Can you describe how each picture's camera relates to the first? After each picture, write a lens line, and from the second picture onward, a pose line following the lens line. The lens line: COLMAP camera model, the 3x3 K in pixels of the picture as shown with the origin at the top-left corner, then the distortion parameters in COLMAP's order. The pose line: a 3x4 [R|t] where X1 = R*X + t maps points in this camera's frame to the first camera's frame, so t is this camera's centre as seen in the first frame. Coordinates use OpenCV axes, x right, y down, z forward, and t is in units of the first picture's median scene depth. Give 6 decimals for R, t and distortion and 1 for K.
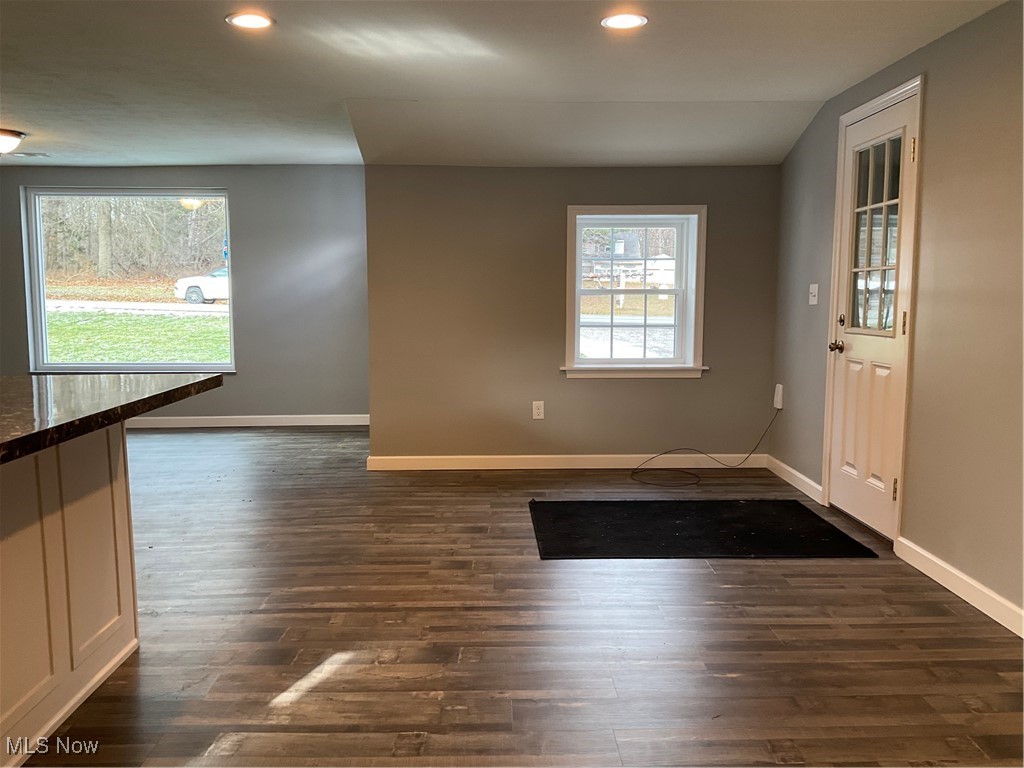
lens RADIAL K [[837.1, 0, 518.7], [0, 837.1, 389.2], [0, 0, 1]] dist [0.091833, -0.169725]
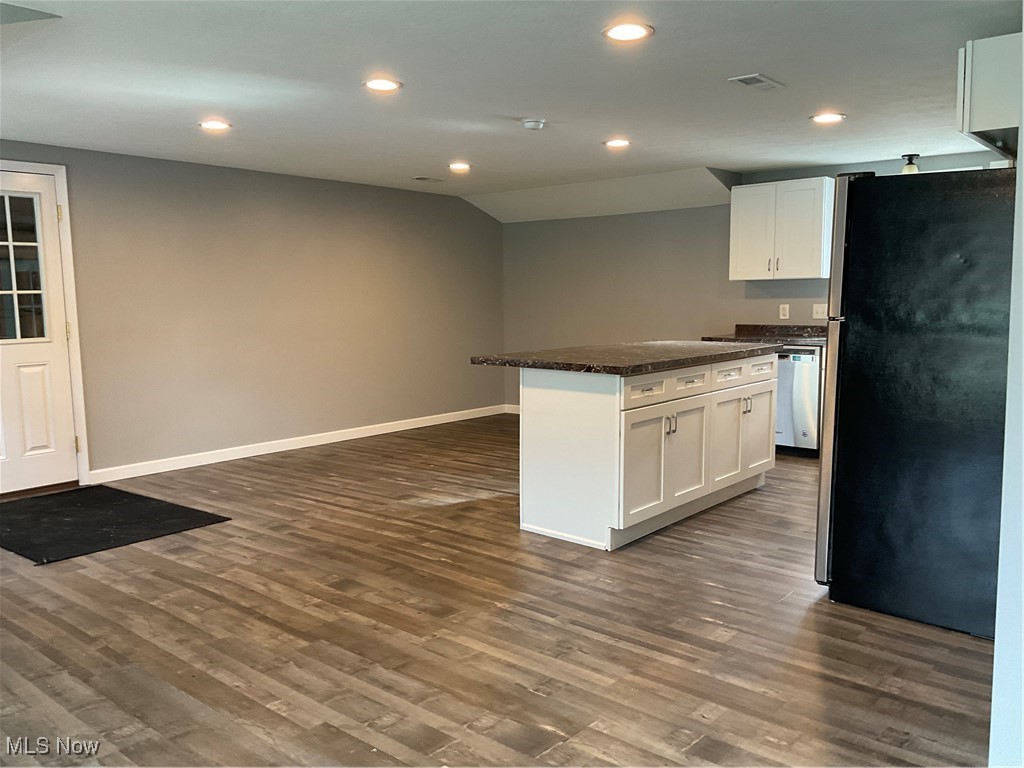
lens RADIAL K [[837.1, 0, 514.5], [0, 837.1, 384.6], [0, 0, 1]] dist [0.091833, -0.169725]
pose [[-0.748774, -0.062520, 0.659871, -1.018675], [0.088543, 0.977184, 0.193056, -0.185899], [-0.656885, 0.202983, -0.726154, 1.459633]]
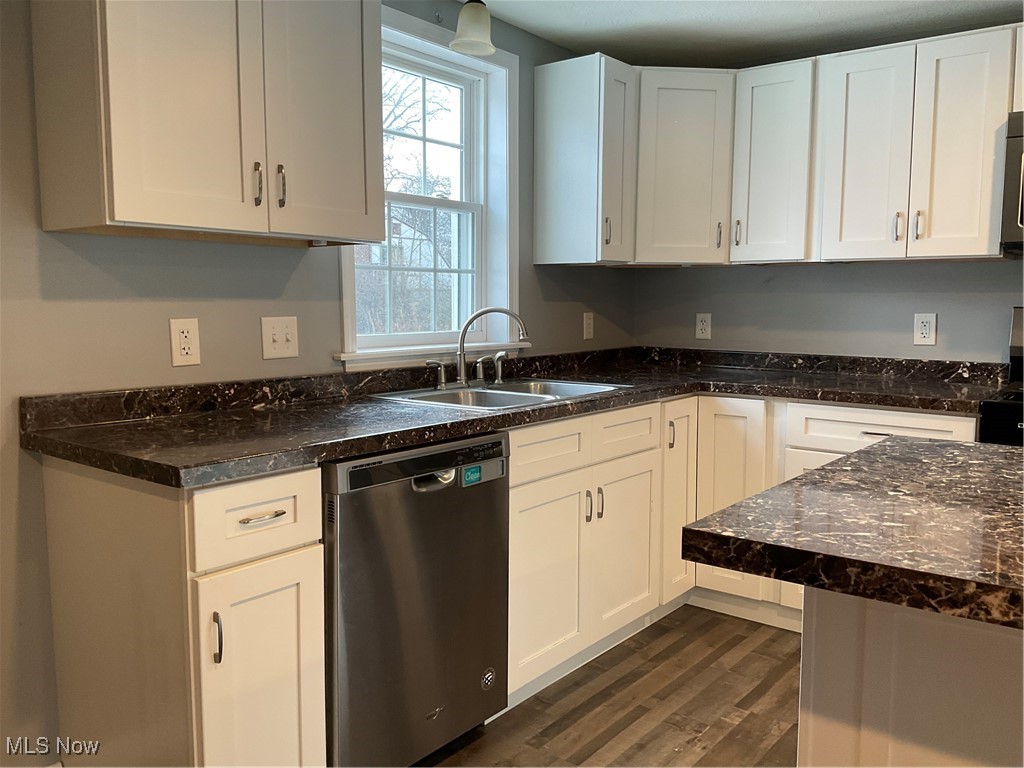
lens RADIAL K [[837.1, 0, 516.9], [0, 837.1, 387.2], [0, 0, 1]] dist [0.091833, -0.169725]
pose [[-0.636758, 0.076491, -0.767260, -0.010671], [-0.091986, 0.980425, 0.174082, -0.036947], [0.765557, 0.181425, -0.617258, 0.330005]]
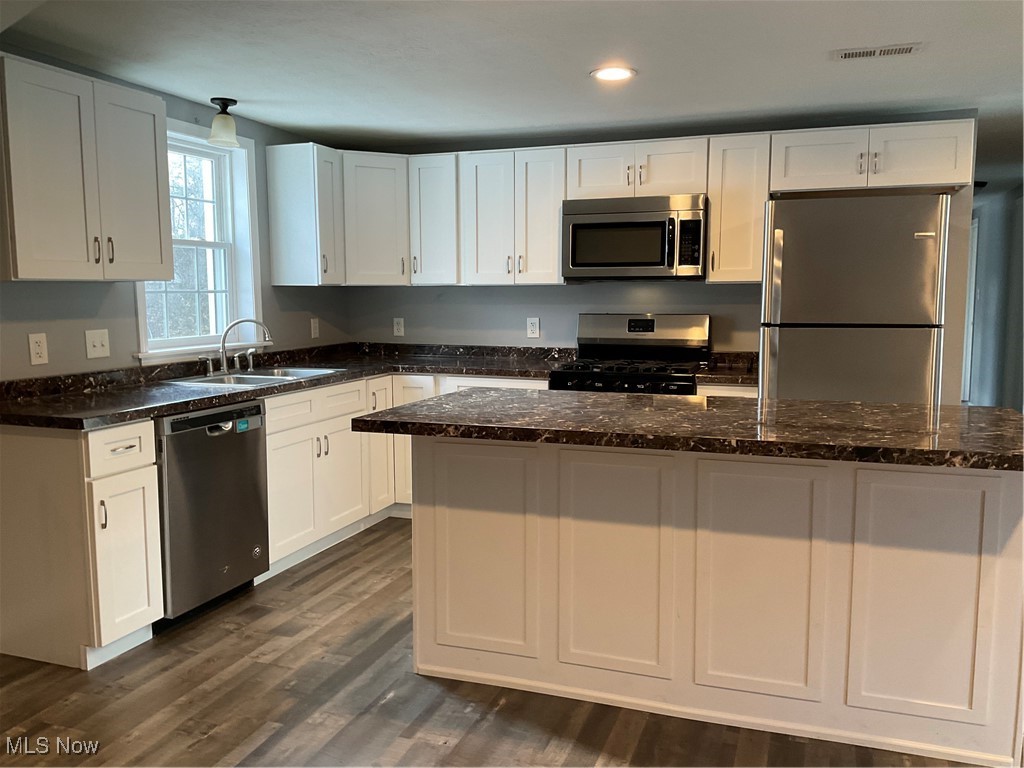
lens RADIAL K [[837.1, 0, 514.4], [0, 837.1, 382.9], [0, 0, 1]] dist [0.091833, -0.169725]
pose [[-0.368682, 0.100906, -0.924062, 0.295934], [-0.103672, 0.983425, 0.148752, -0.088575], [0.923756, 0.150641, -0.352110, 0.546146]]
